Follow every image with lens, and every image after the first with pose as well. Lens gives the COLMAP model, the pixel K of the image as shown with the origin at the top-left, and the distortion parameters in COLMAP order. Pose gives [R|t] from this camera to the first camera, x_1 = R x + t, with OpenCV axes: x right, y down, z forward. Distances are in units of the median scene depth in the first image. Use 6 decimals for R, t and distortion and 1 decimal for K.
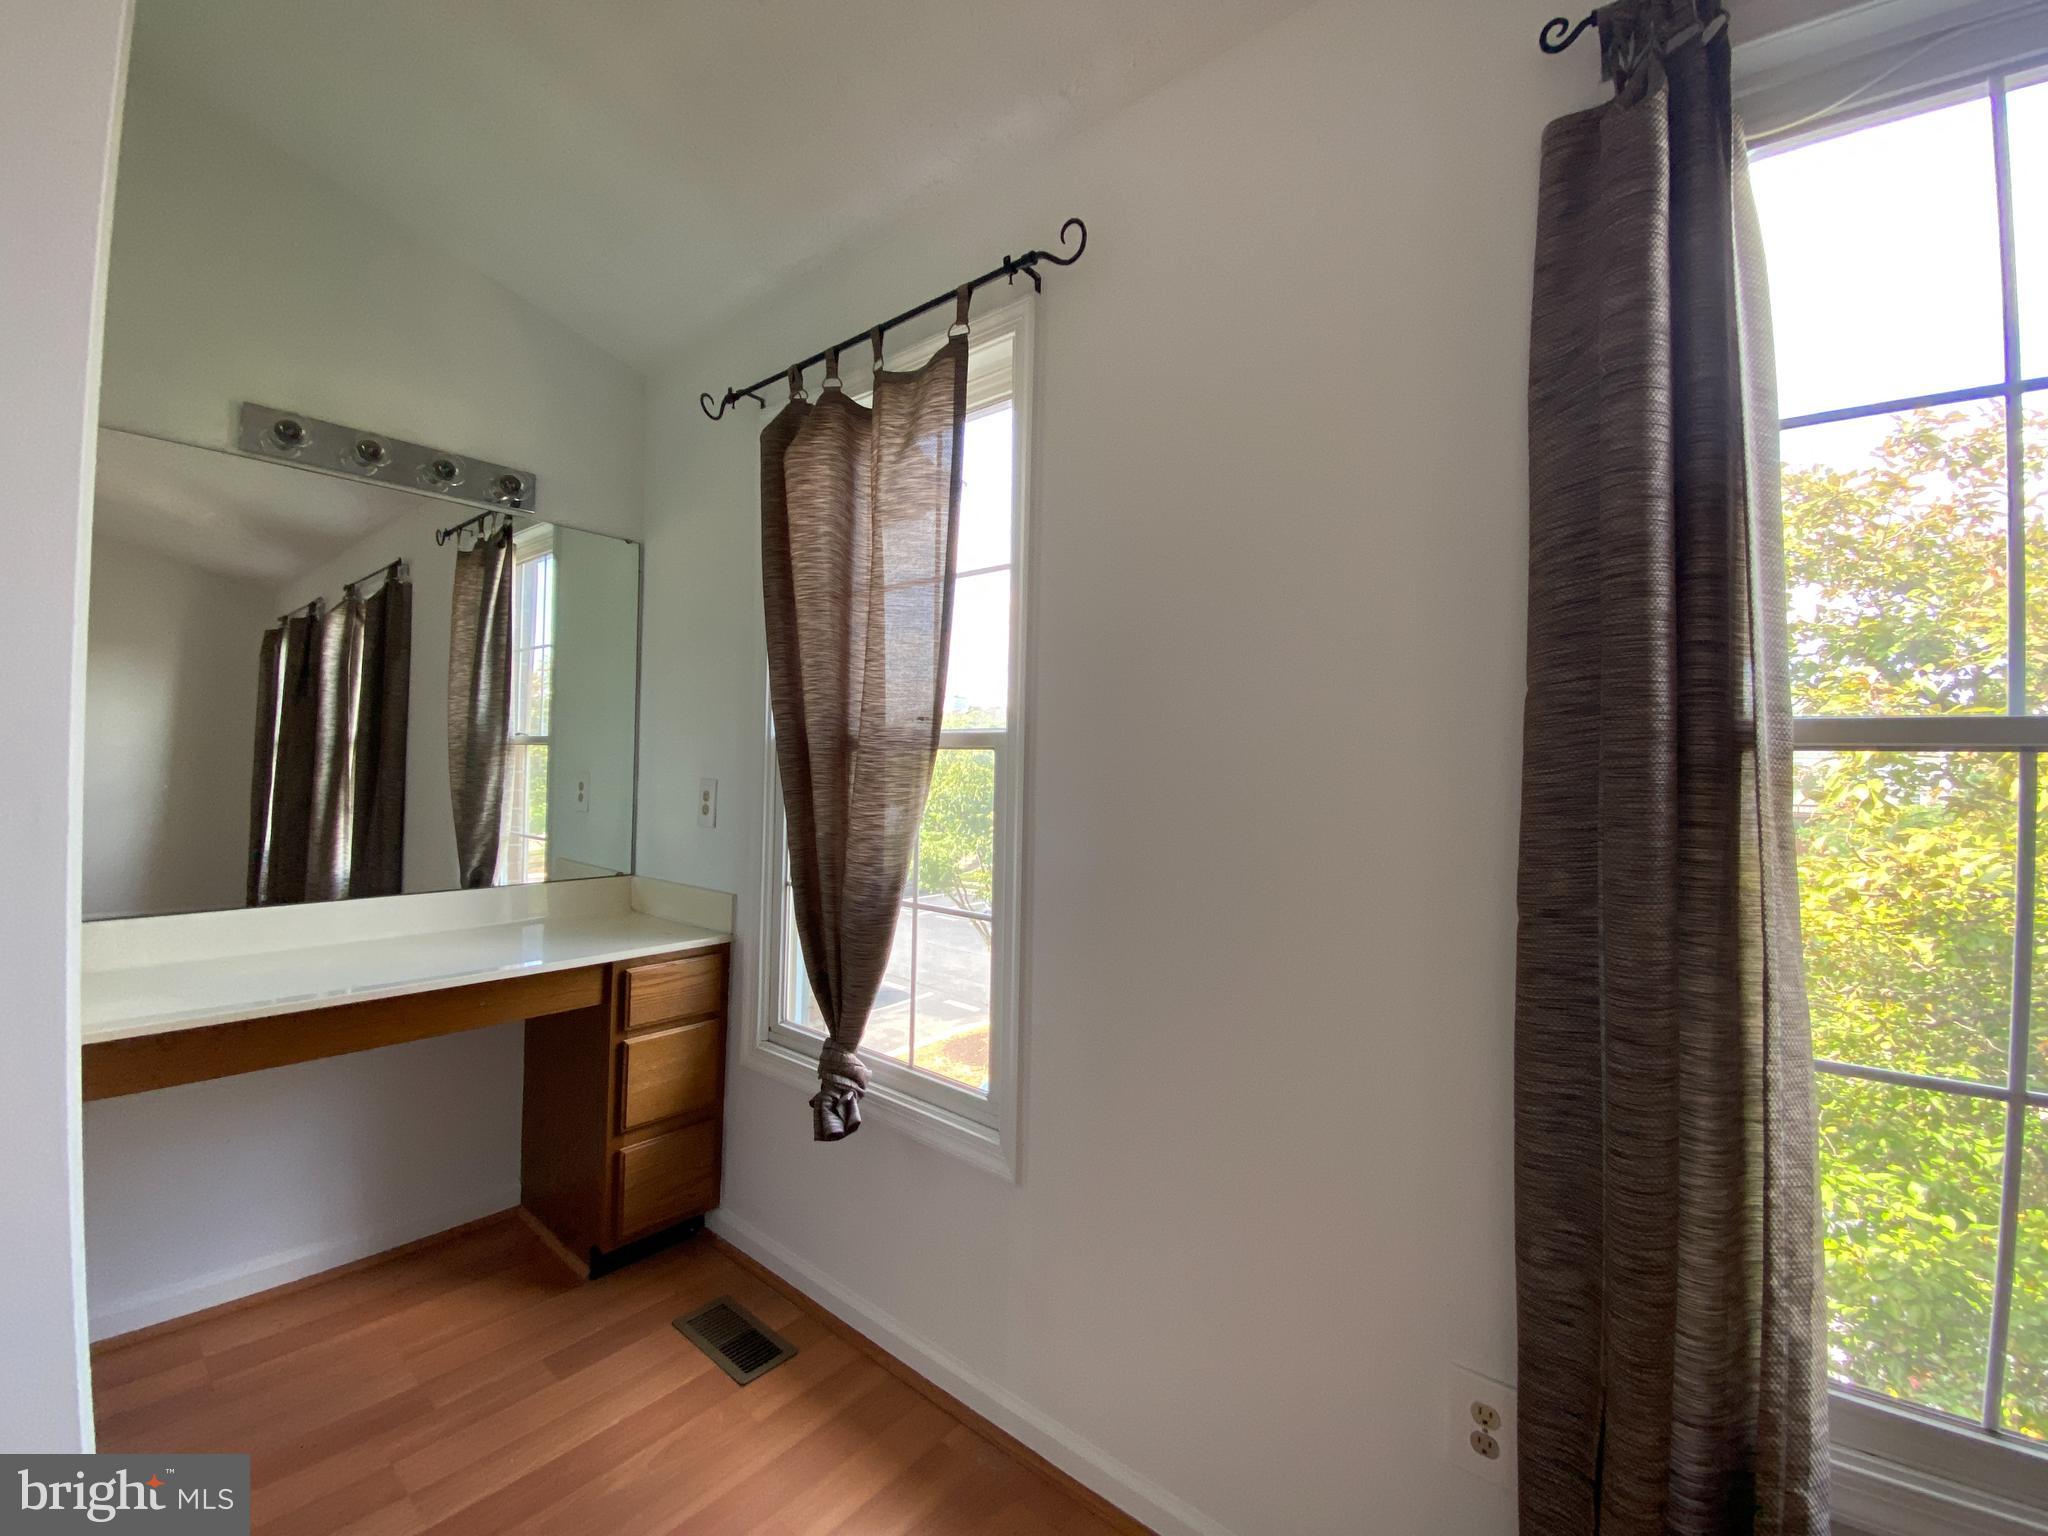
lens RADIAL K [[838.5, 0, 1024.0], [0, 838.5, 768.0], [0, 0, 1]] dist [0.001076, -0.014825]
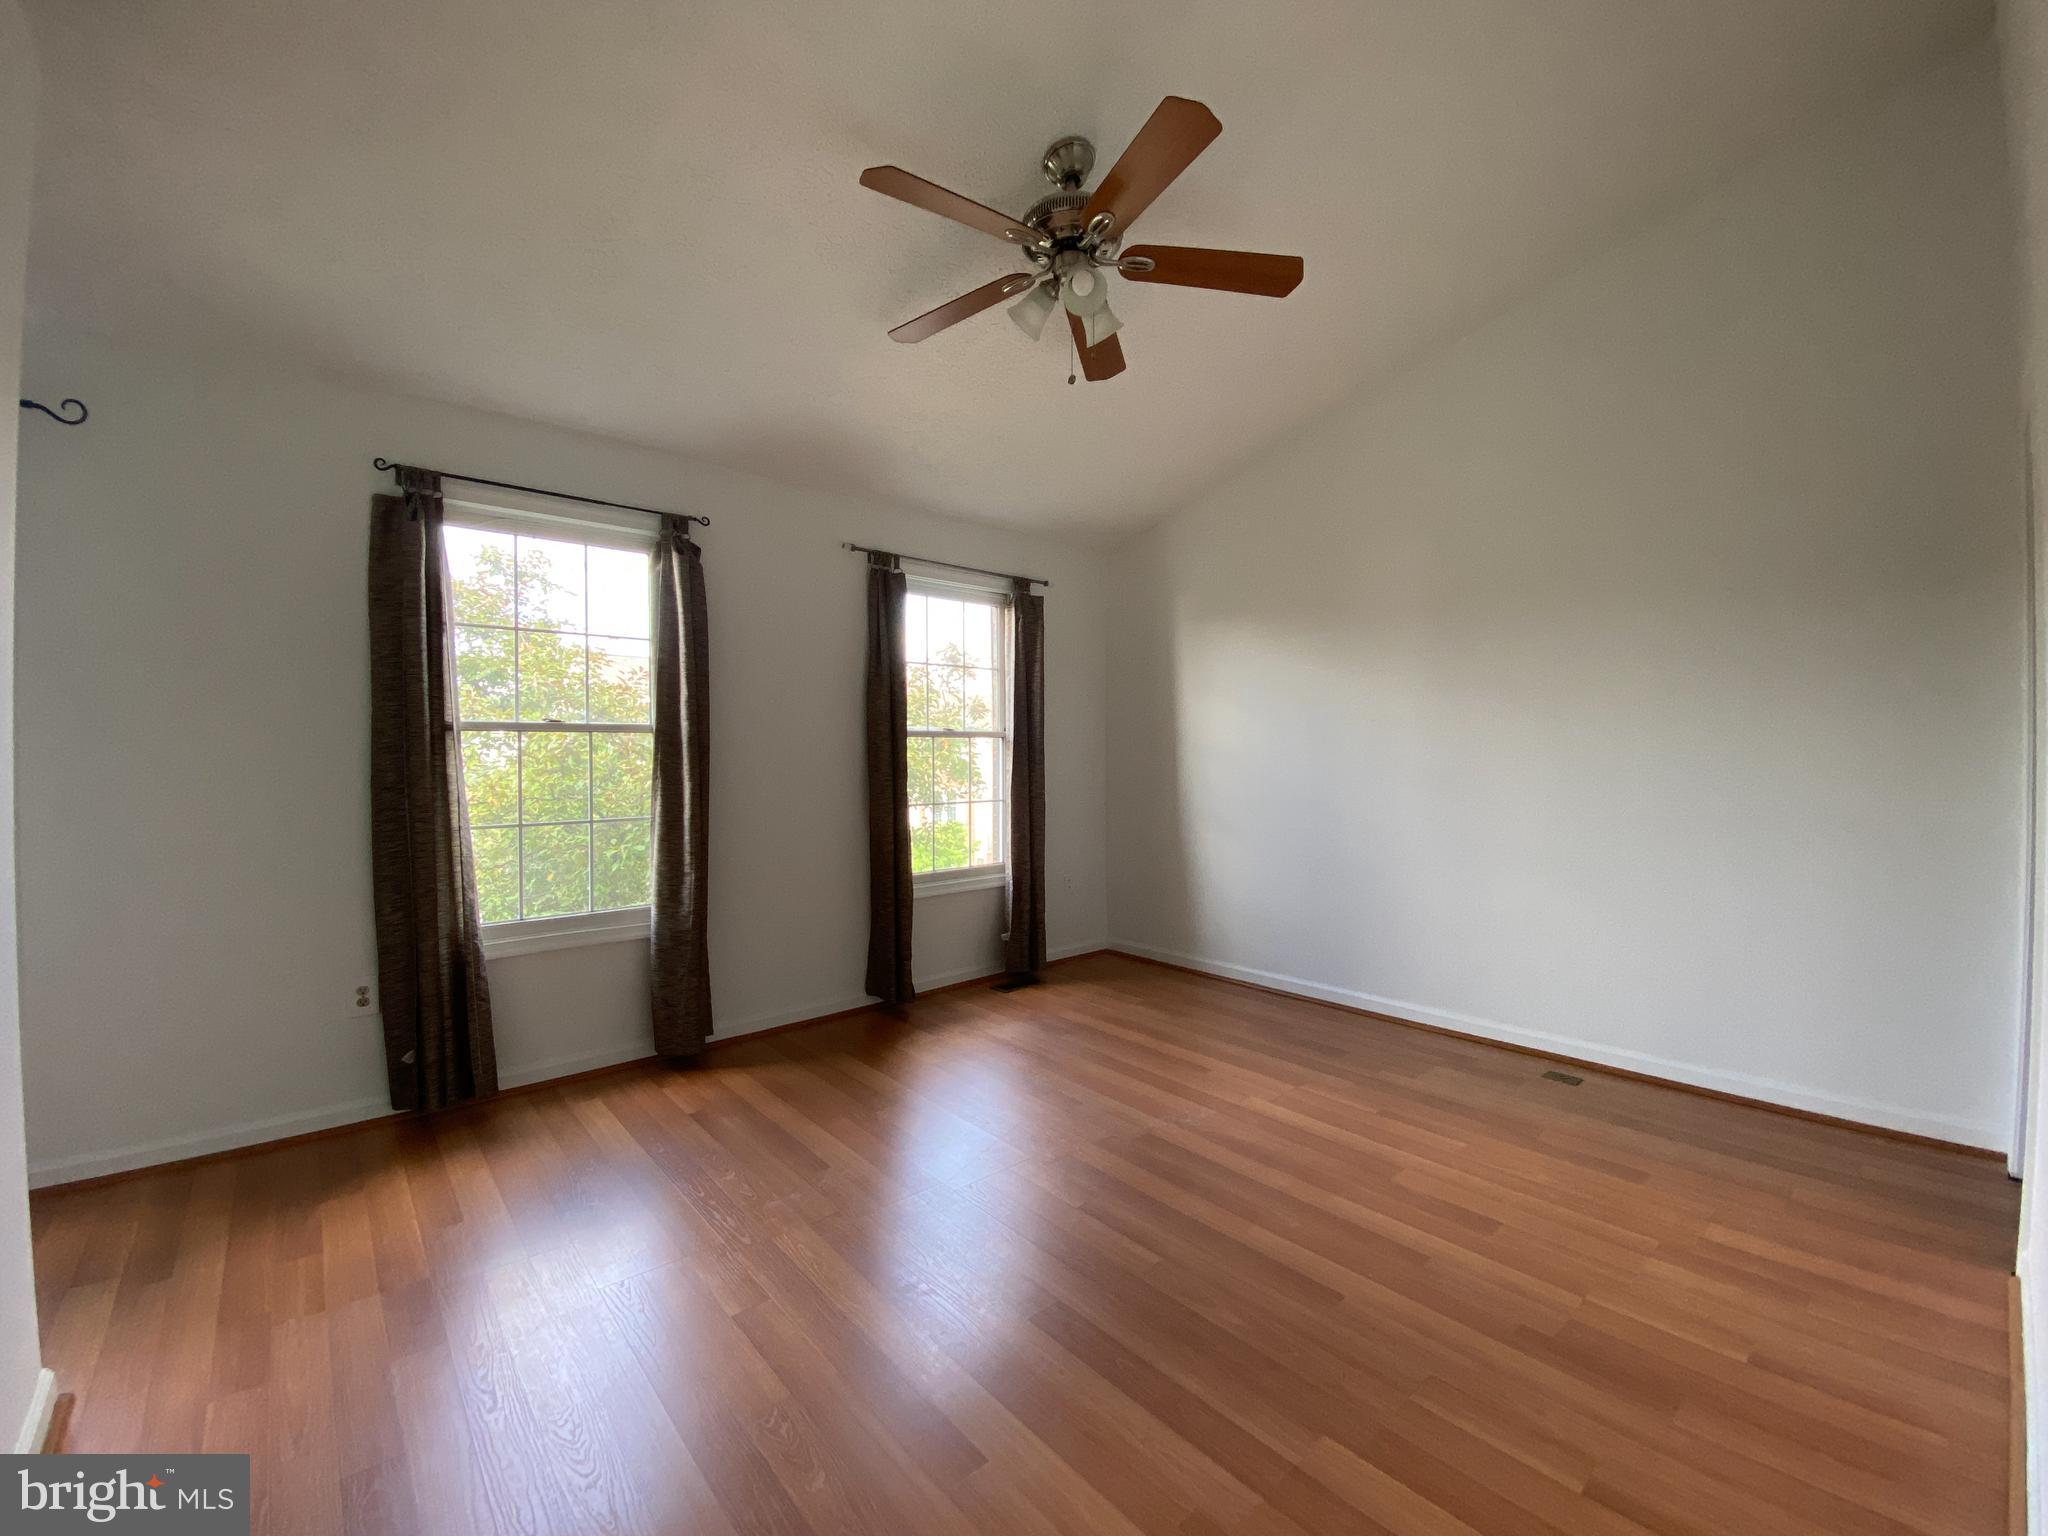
lens RADIAL K [[804.8, 0, 946.4], [0, 804.8, 757.8], [0, 0, 1]] dist [-0.000356, -0.000081]
pose [[0.183638, -0.036797, 0.982305, -0.925984], [0.002765, 0.999314, 0.036918, -0.013242], [-0.982990, -0.004063, 0.183614, -0.740604]]
